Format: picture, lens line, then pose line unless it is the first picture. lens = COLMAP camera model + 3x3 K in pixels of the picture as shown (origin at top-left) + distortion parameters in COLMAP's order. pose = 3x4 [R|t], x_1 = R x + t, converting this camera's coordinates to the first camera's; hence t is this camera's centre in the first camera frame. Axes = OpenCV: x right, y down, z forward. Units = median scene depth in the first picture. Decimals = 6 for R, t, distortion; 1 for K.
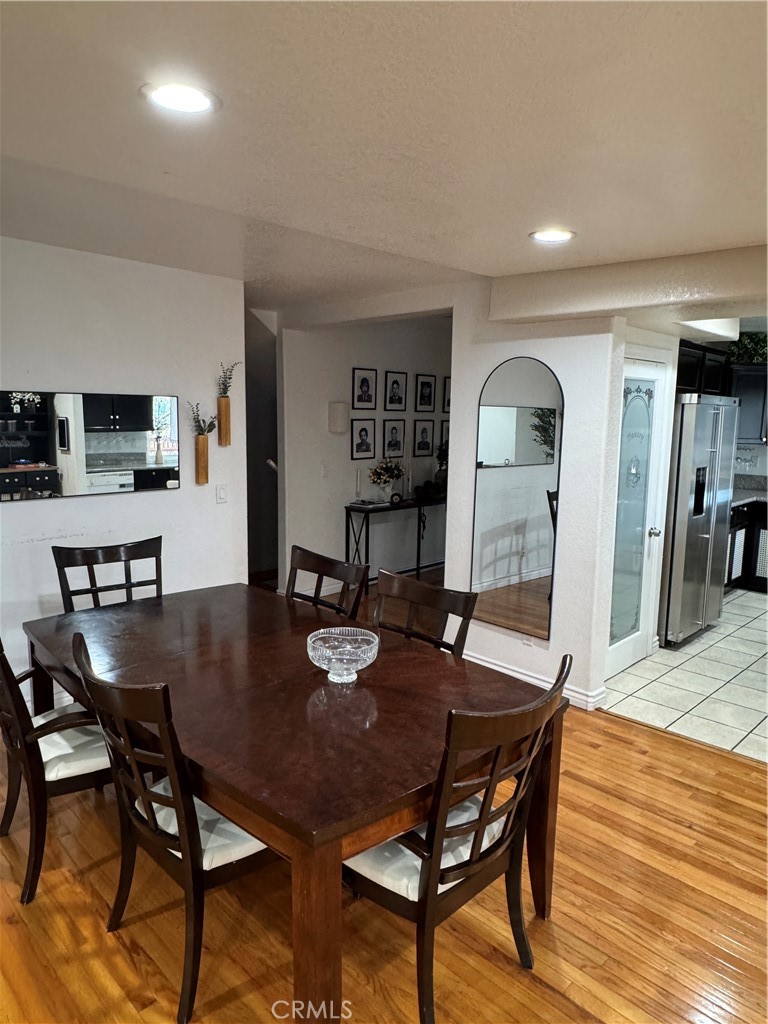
lens RADIAL K [[689.3, 0, 386.0], [0, 689.3, 511.3], [0, 0, 1]] dist [-0.006090, 0.004610]
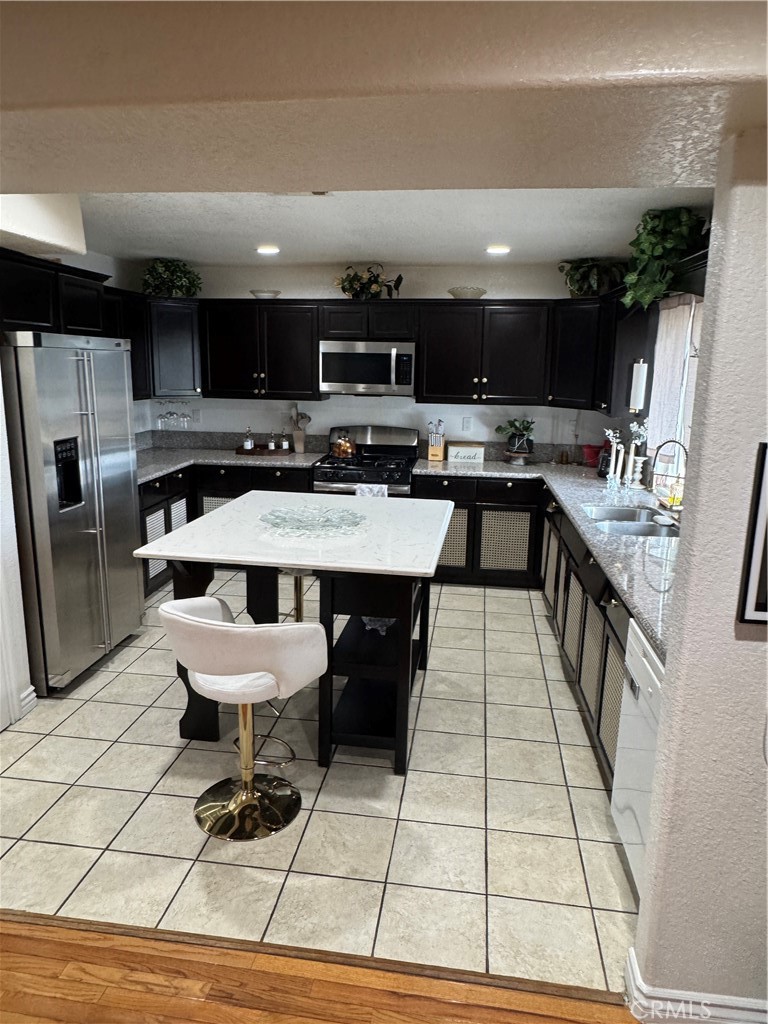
lens RADIAL K [[689.3, 0, 383.6], [0, 689.3, 513.2], [0, 0, 1]] dist [-0.006090, 0.004610]
pose [[0.801318, -0.133424, 0.583170, 0.289532], [0.085218, 0.990329, 0.109483, -0.036532], [-0.592137, -0.038034, 0.804939, 0.230588]]
